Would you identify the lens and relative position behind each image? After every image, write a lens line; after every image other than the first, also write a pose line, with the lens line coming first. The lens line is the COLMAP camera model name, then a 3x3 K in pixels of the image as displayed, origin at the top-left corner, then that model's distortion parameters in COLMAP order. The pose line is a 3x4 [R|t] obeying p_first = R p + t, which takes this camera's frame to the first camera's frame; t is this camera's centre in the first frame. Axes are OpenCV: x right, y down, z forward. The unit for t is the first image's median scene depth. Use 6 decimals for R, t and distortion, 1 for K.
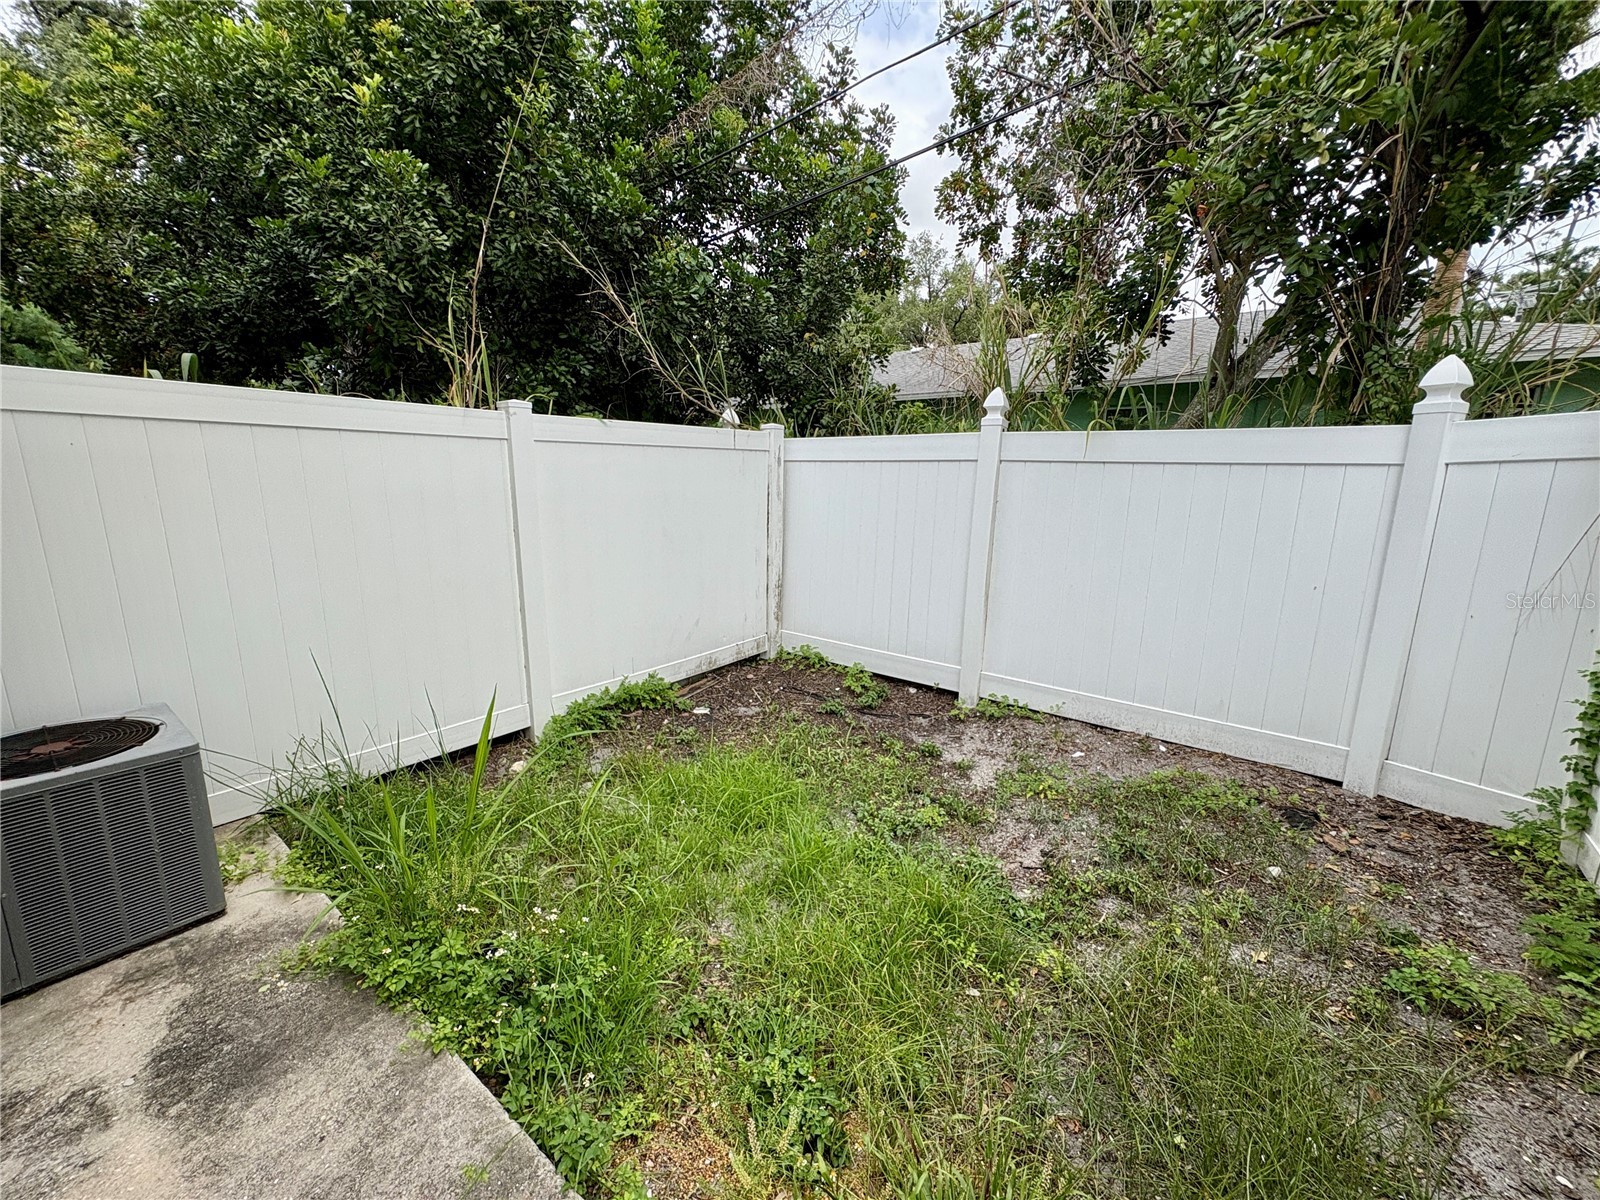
lens RADIAL K [[636.6, 0, 799.5], [0, 636.6, 598.3], [0, 0, 1]] dist [-0.000492, 0.000251]
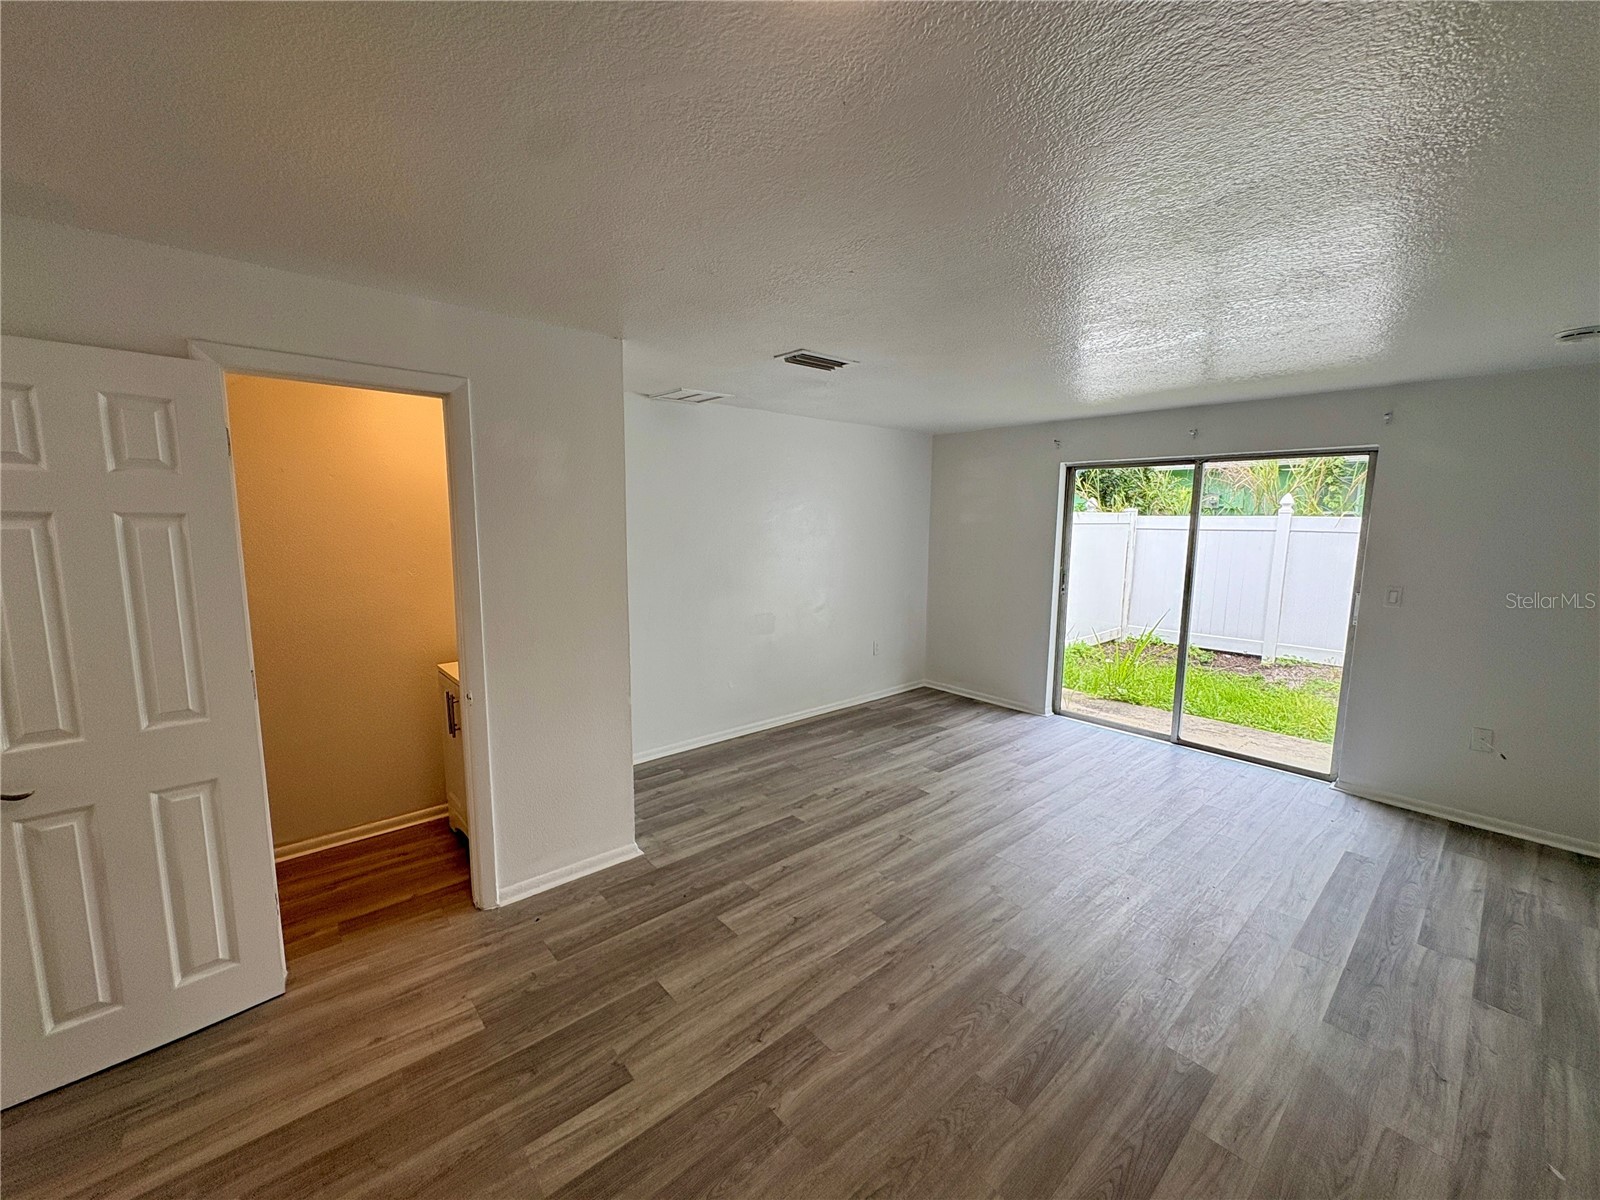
lens RADIAL K [[636.6, 0, 799.5], [0, 636.6, 598.3], [0, 0, 1]] dist [-0.000492, 0.000251]
pose [[0.982397, 0.024407, -0.185203, -0.724197], [-0.037661, 0.996948, -0.068389, 0.158171], [0.182969, 0.074160, 0.980318, -1.051684]]
